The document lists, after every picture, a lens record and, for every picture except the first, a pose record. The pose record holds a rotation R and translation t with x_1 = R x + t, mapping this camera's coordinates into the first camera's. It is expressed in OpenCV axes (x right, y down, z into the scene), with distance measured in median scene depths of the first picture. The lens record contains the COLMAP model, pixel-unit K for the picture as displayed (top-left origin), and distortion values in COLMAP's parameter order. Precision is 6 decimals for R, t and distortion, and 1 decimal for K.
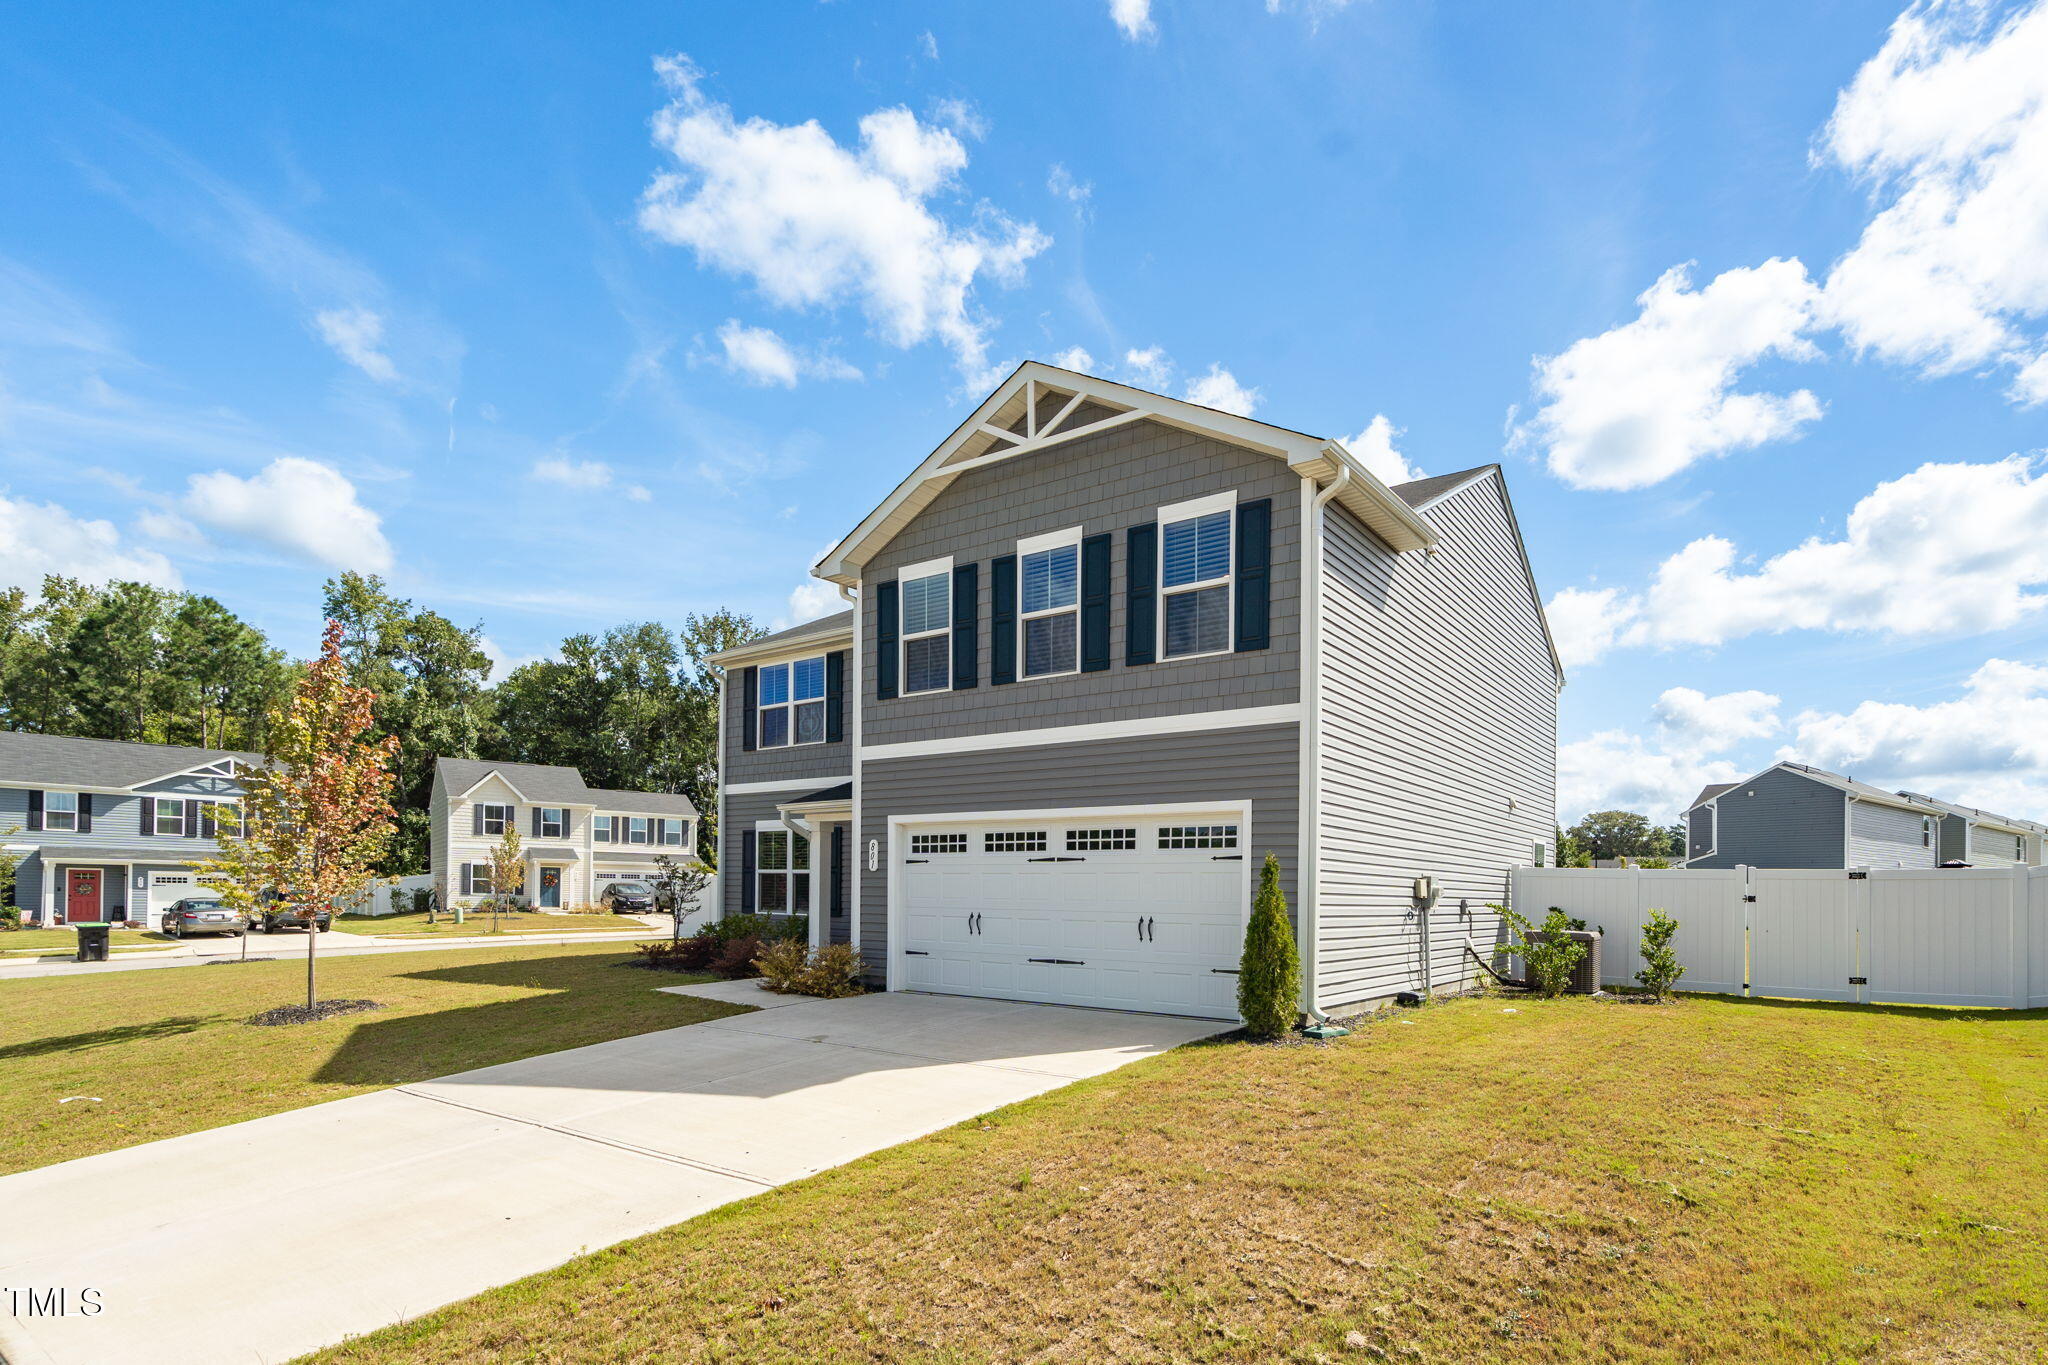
lens RADIAL K [[1044.4, 0, 1024.0], [0, 1044.4, 682.5], [0, 0, 1]] dist [0.000429, 0.000175]
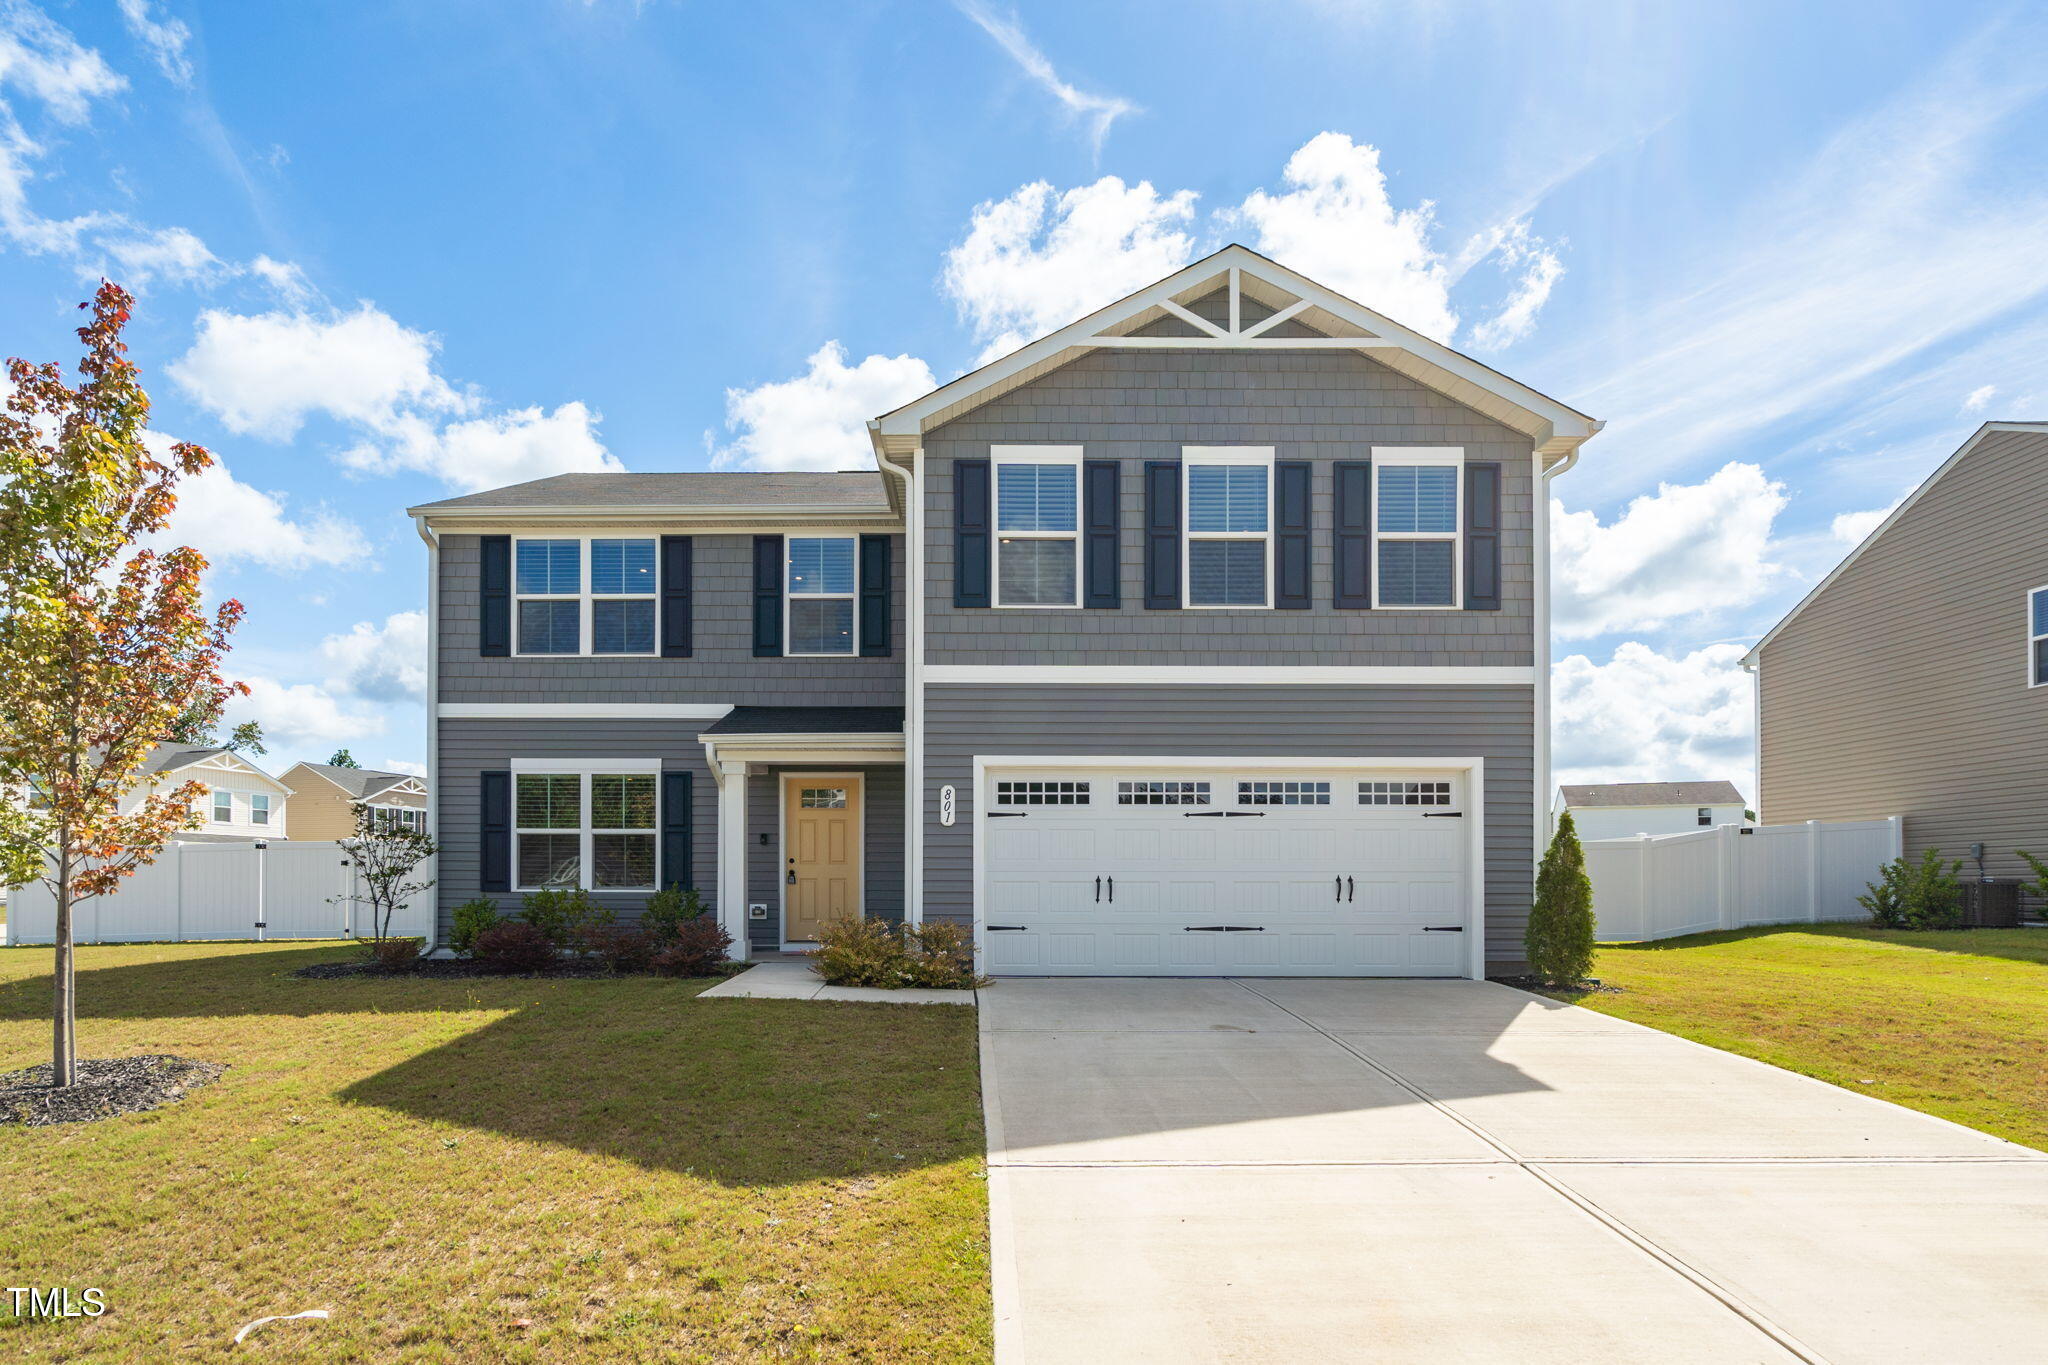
lens RADIAL K [[985.4, 0, 1024.0], [0, 985.4, 682.5], [0, 0, 1]] dist [-0.021251, 0.000703]
pose [[0.807558, 0.091172, 0.582698, -0.580802], [-0.109686, 0.993960, -0.003505, 0.077284], [-0.579499, -0.061083, 0.812681, 0.413459]]
